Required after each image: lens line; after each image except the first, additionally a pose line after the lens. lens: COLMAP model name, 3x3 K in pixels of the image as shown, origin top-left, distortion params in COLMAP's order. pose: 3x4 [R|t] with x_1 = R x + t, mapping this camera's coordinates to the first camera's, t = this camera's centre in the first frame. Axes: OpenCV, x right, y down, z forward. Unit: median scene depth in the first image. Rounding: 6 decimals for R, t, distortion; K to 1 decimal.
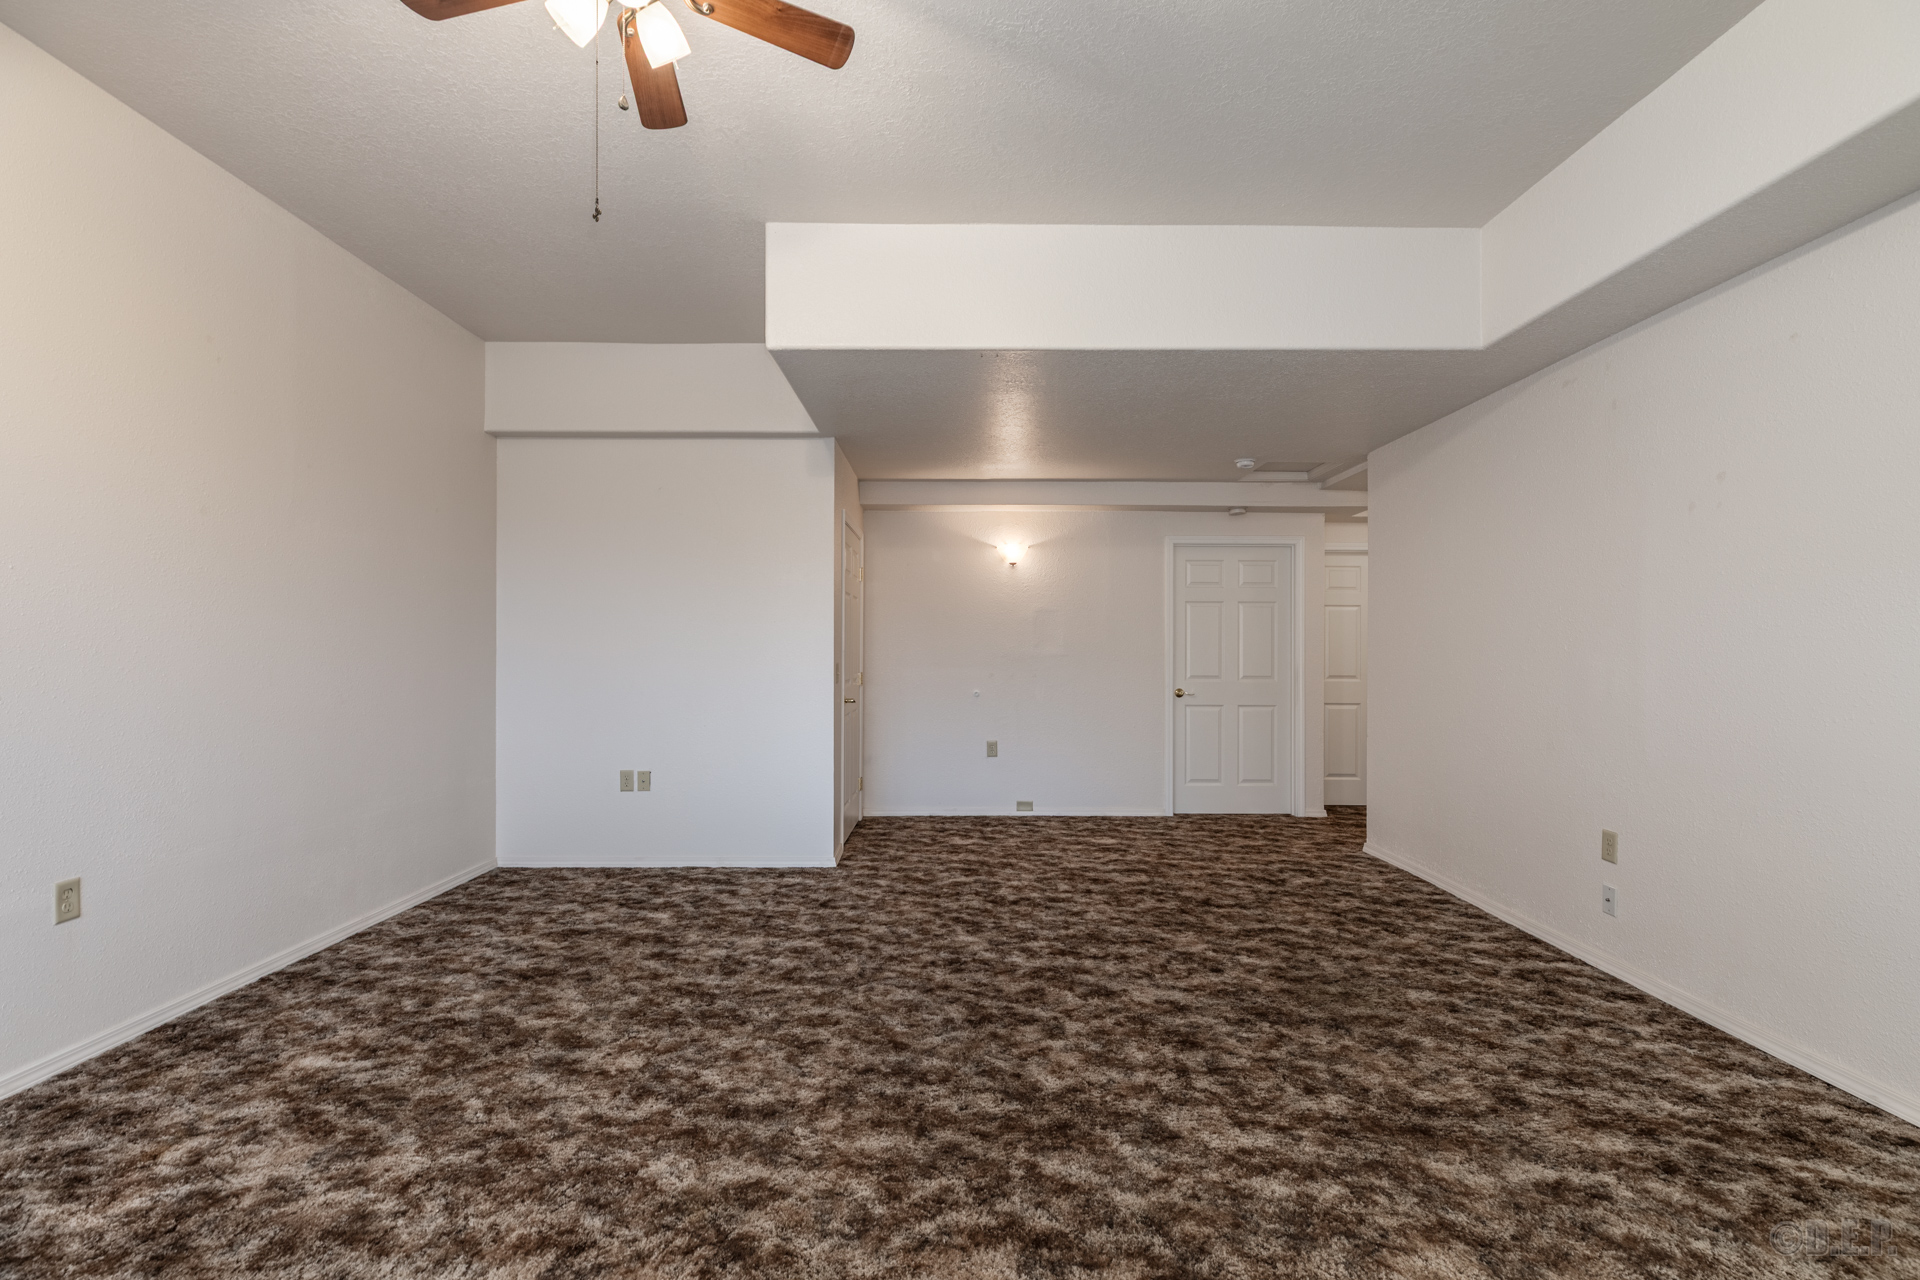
lens RADIAL K [[881.8, 0, 961.6], [0, 881.8, 650.0], [0, 0, 1]] dist [0.022278, 0.000335]
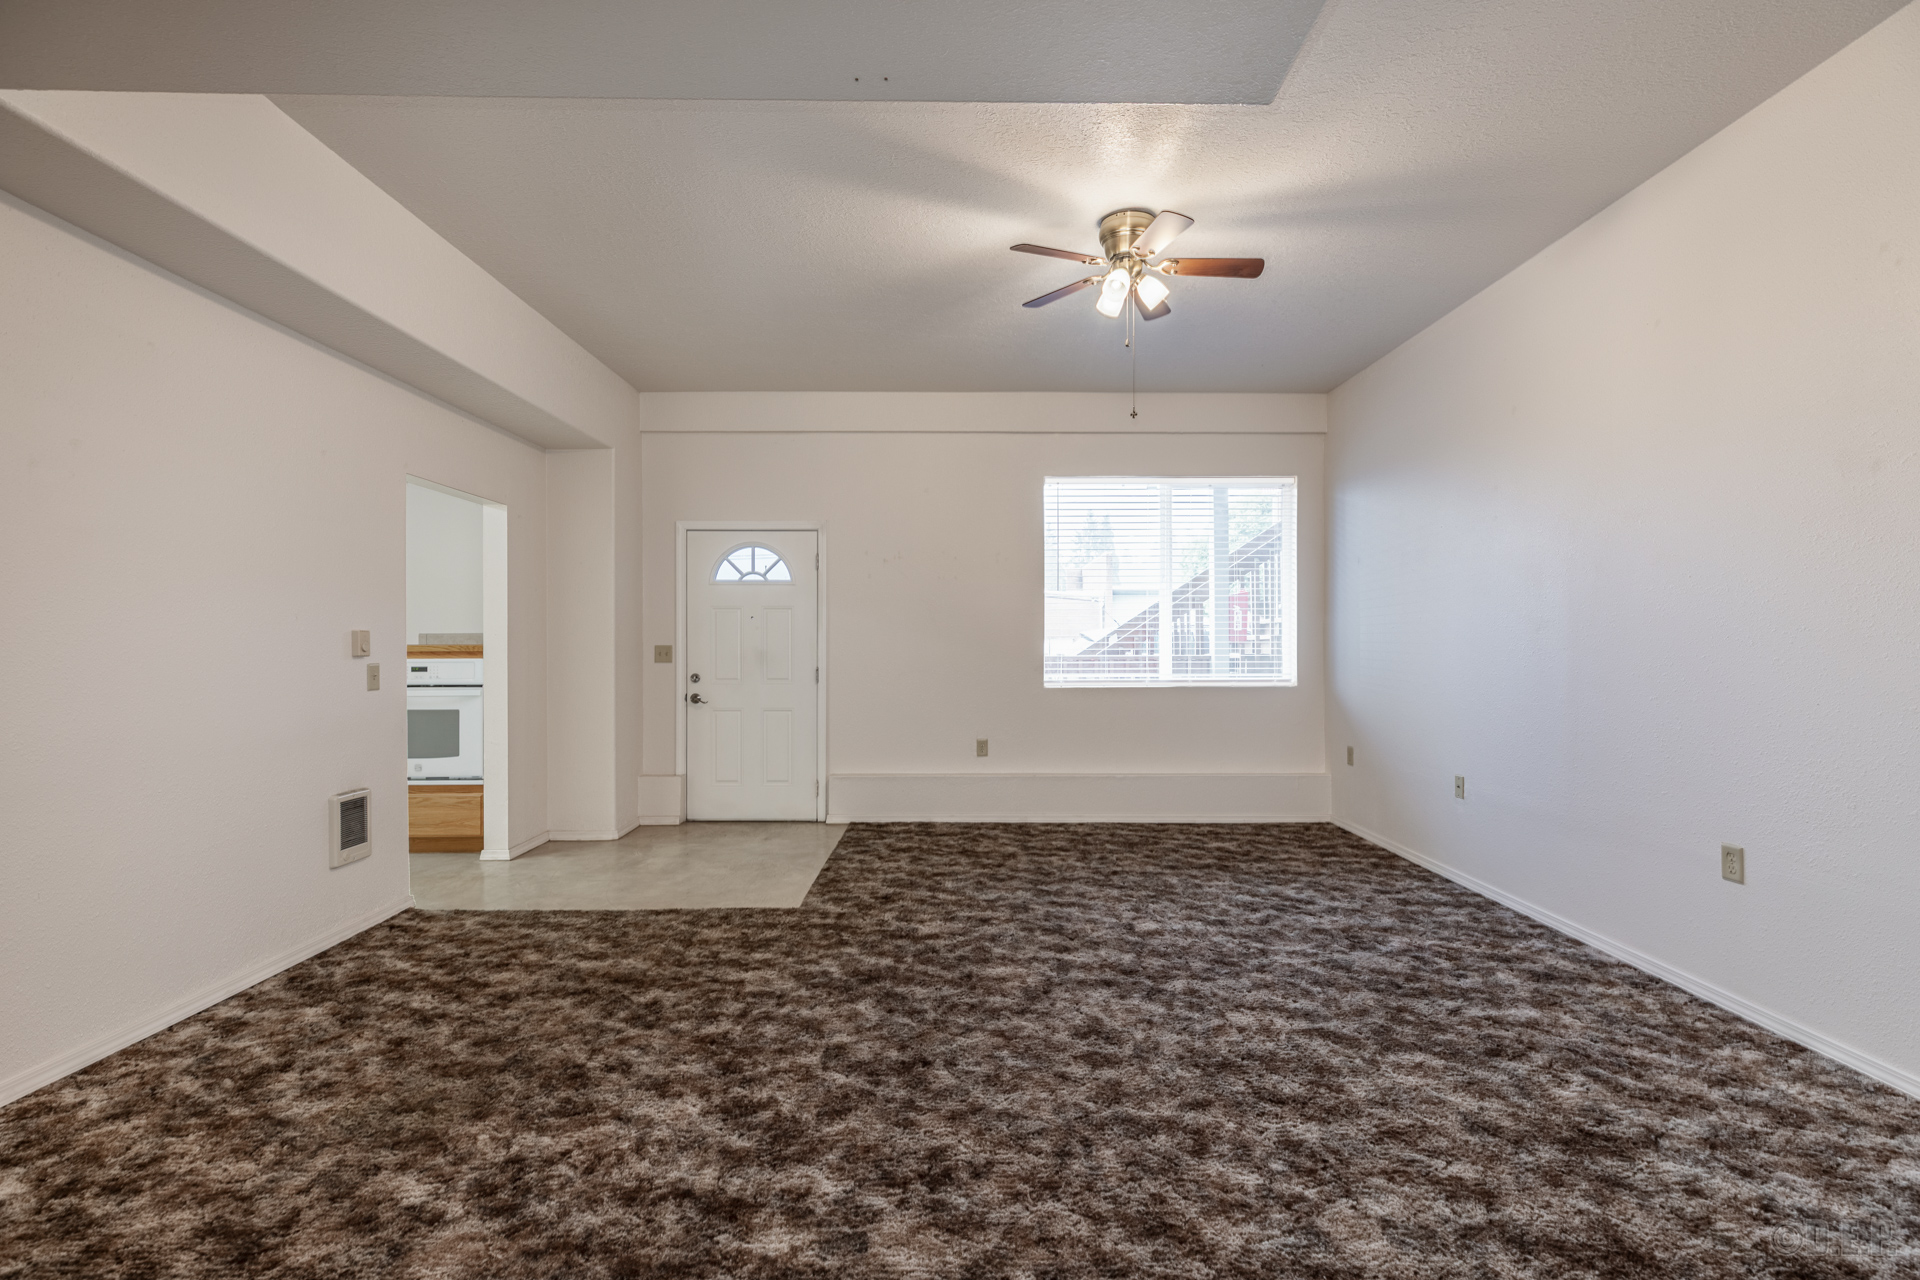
lens RADIAL K [[881.8, 0, 962.1], [0, 881.8, 636.8], [0, 0, 1]] dist [0.022278, 0.000335]
pose [[-0.999998, 0.001944, 0.000880, -0.030842], [0.001932, 0.999906, -0.013598, 0.009607], [-0.000906, -0.013596, -0.999907, 2.058674]]
